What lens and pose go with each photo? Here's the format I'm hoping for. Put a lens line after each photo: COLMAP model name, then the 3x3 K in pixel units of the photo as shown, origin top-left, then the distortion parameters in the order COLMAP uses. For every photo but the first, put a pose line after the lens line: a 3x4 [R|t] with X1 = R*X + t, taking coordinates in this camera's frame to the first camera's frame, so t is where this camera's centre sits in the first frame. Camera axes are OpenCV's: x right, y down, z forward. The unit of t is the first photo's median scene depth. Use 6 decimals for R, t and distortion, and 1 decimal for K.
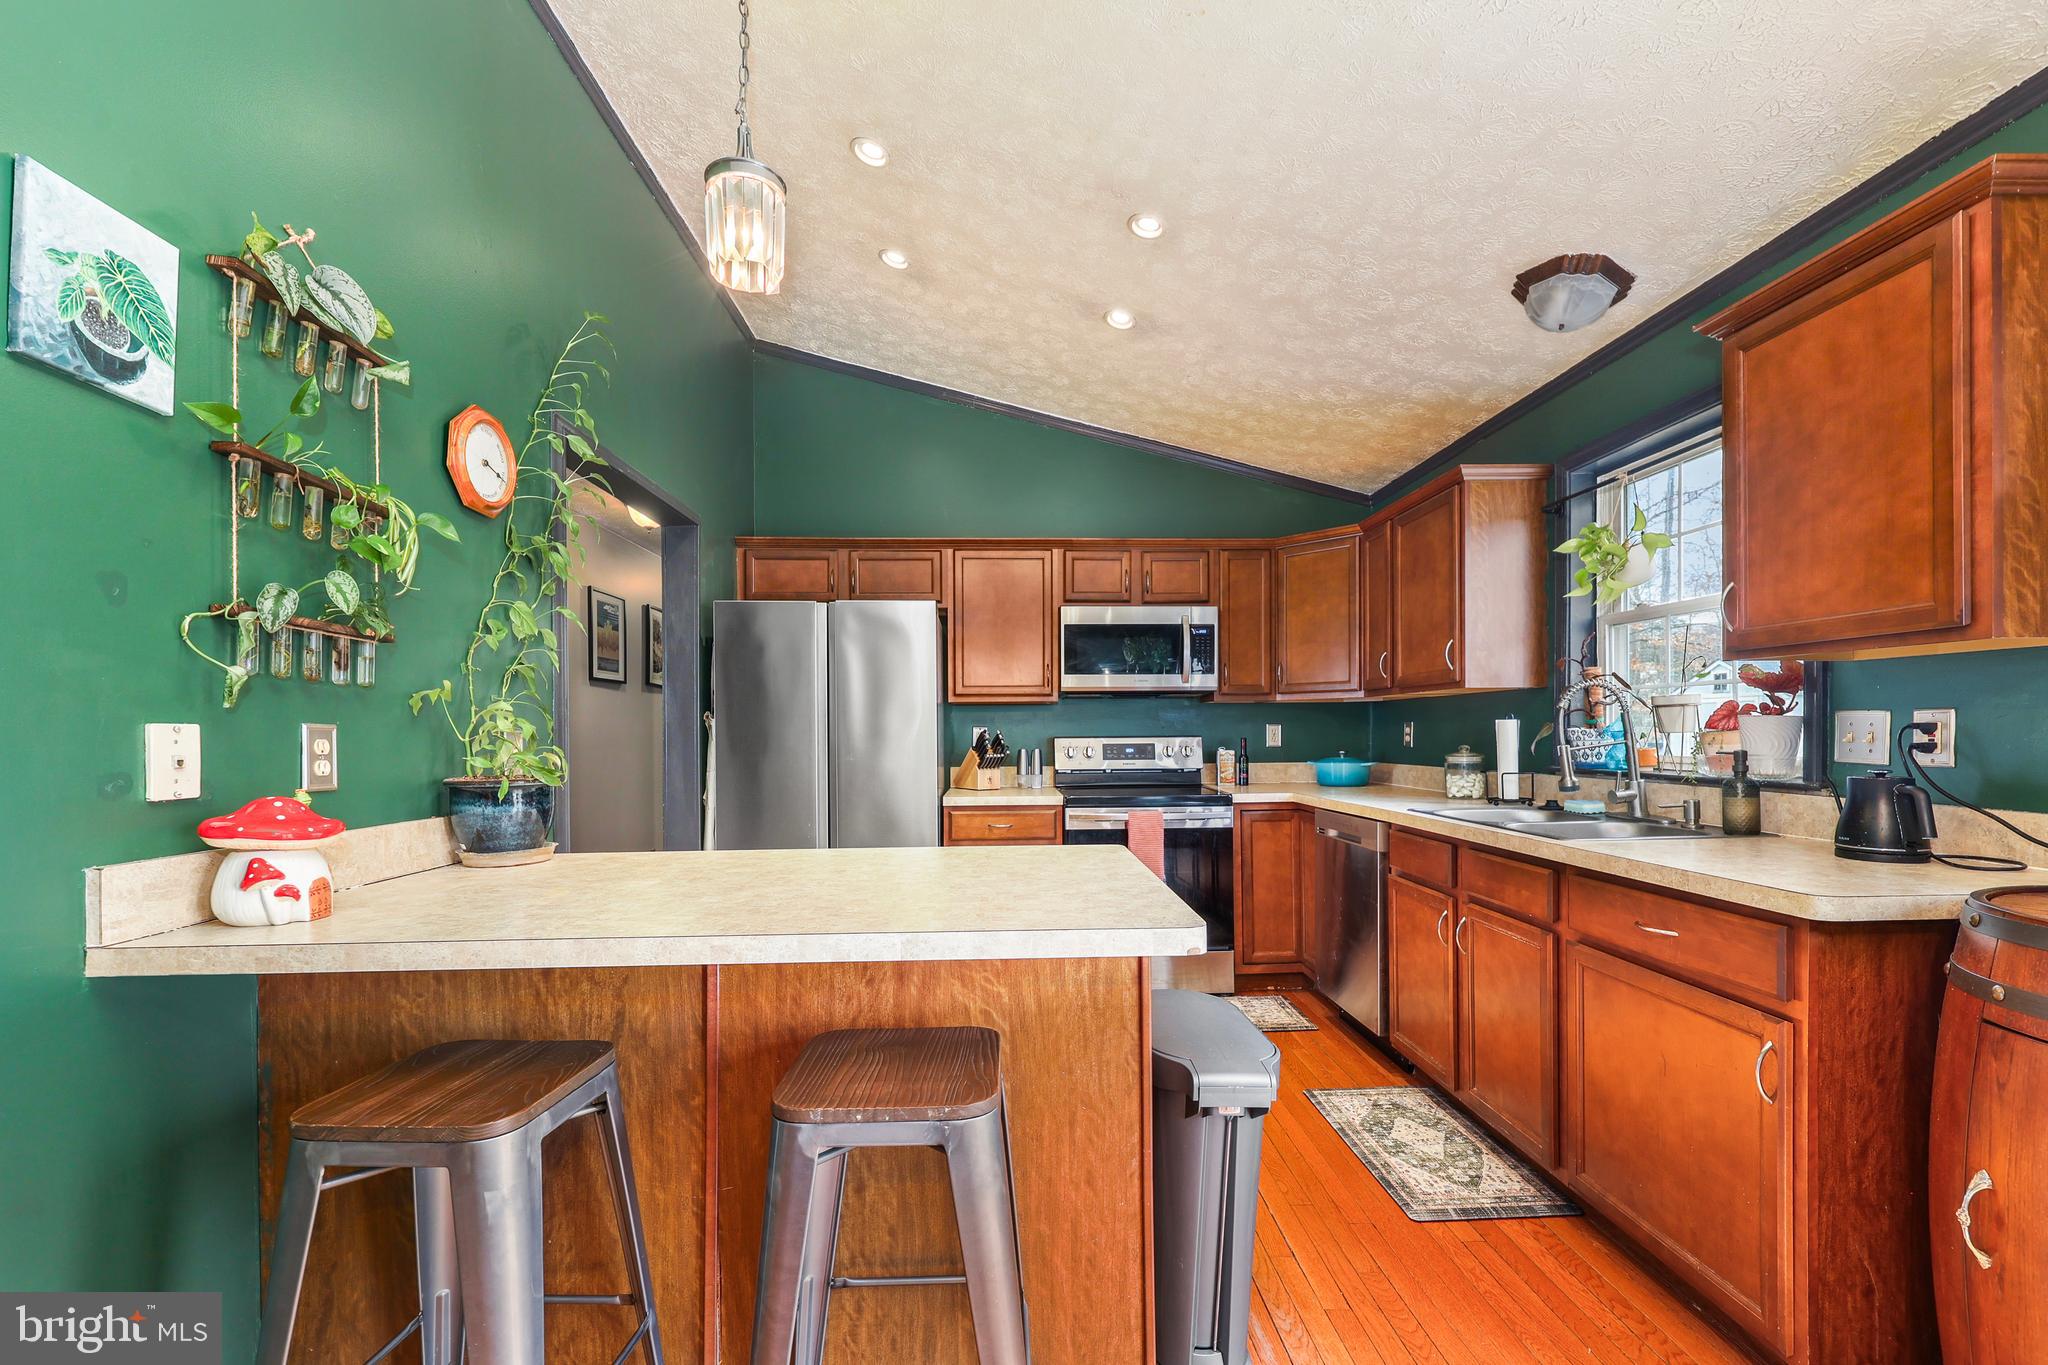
lens RADIAL K [[857.0, 0, 1025.6], [0, 857.0, 743.7], [0, 0, 1]] dist [0.001543, 0.000179]
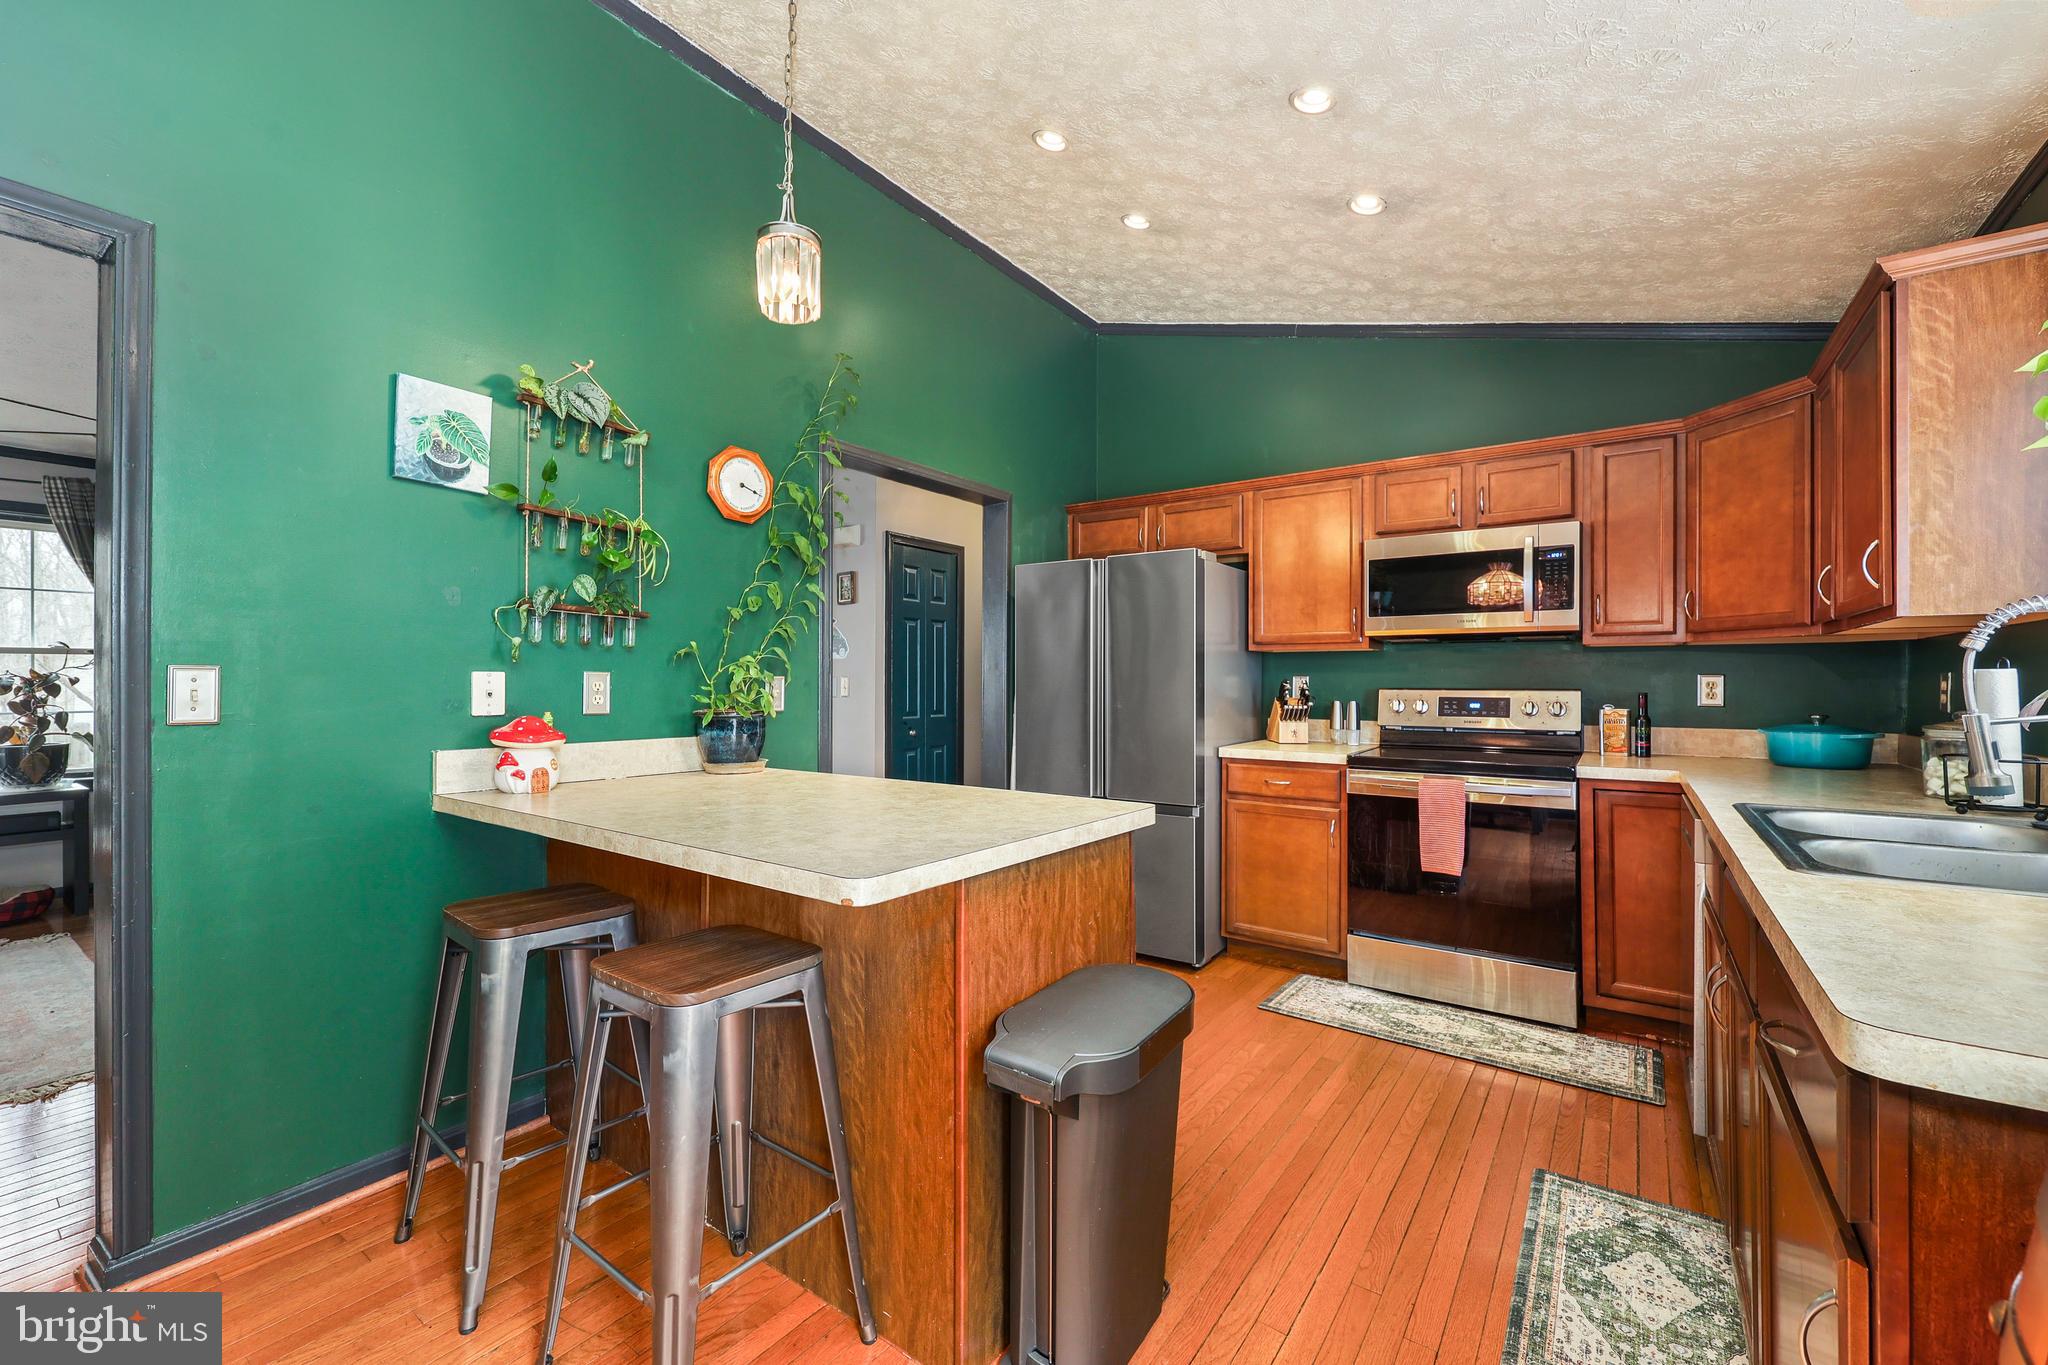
lens RADIAL K [[831.5, 0, 1024.0], [0, 831.5, 682.5], [0, 0, 1]] dist [0.000868, 0.000362]
pose [[0.790774, 0.010280, -0.612022, 0.430035], [-0.016675, 0.999850, -0.004752, -0.005471], [0.611881, 0.013963, 0.790826, 0.161933]]
